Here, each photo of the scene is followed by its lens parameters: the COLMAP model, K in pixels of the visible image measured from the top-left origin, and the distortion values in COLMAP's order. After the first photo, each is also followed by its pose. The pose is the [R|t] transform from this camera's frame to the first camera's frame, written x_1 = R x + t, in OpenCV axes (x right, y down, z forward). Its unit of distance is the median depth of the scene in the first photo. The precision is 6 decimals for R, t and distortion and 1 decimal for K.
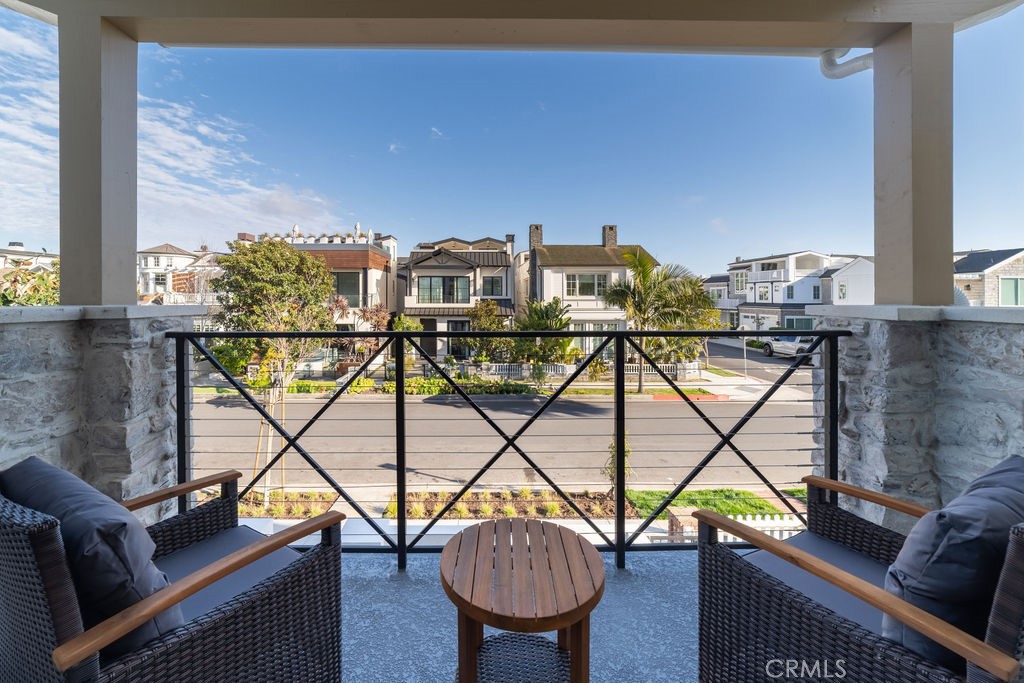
lens RADIAL K [[403.6, 0, 511.3], [0, 403.6, 296.0], [0, 0, 1]] dist [-0.017020, 0.004063]
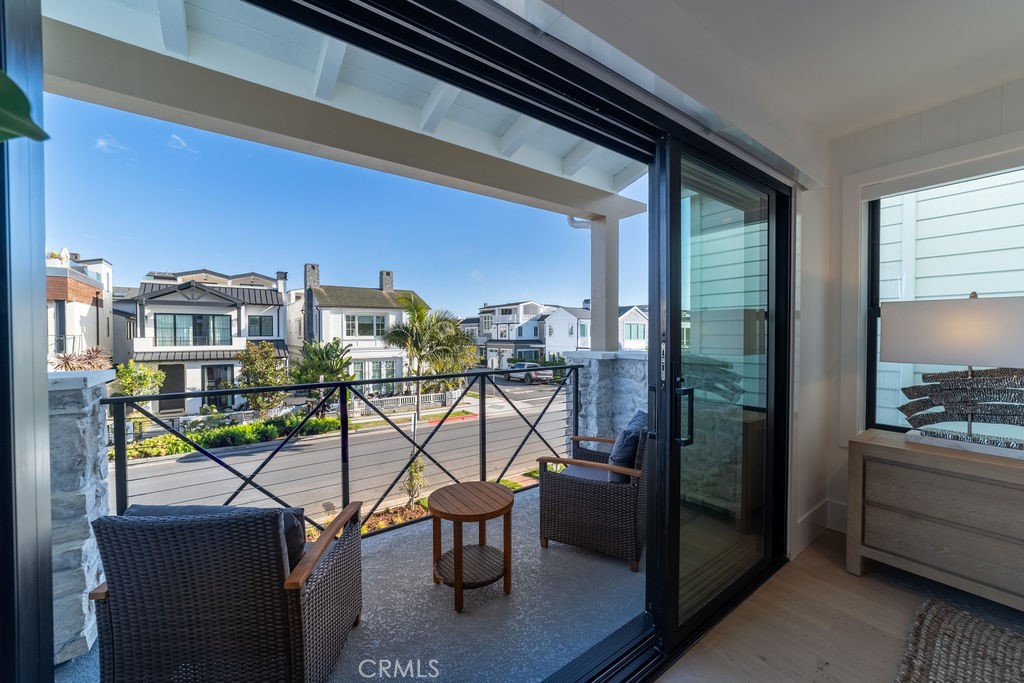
lens RADIAL K [[393.5, 0, 512.8], [0, 393.5, 340.1], [0, 0, 1]] dist [-0.029978, 0.007818]
pose [[0.816891, -0.013504, 0.576634, -0.091069], [0.000090, 0.999729, 0.023286, -0.013145], [-0.576792, -0.018970, 0.816671, -0.063567]]
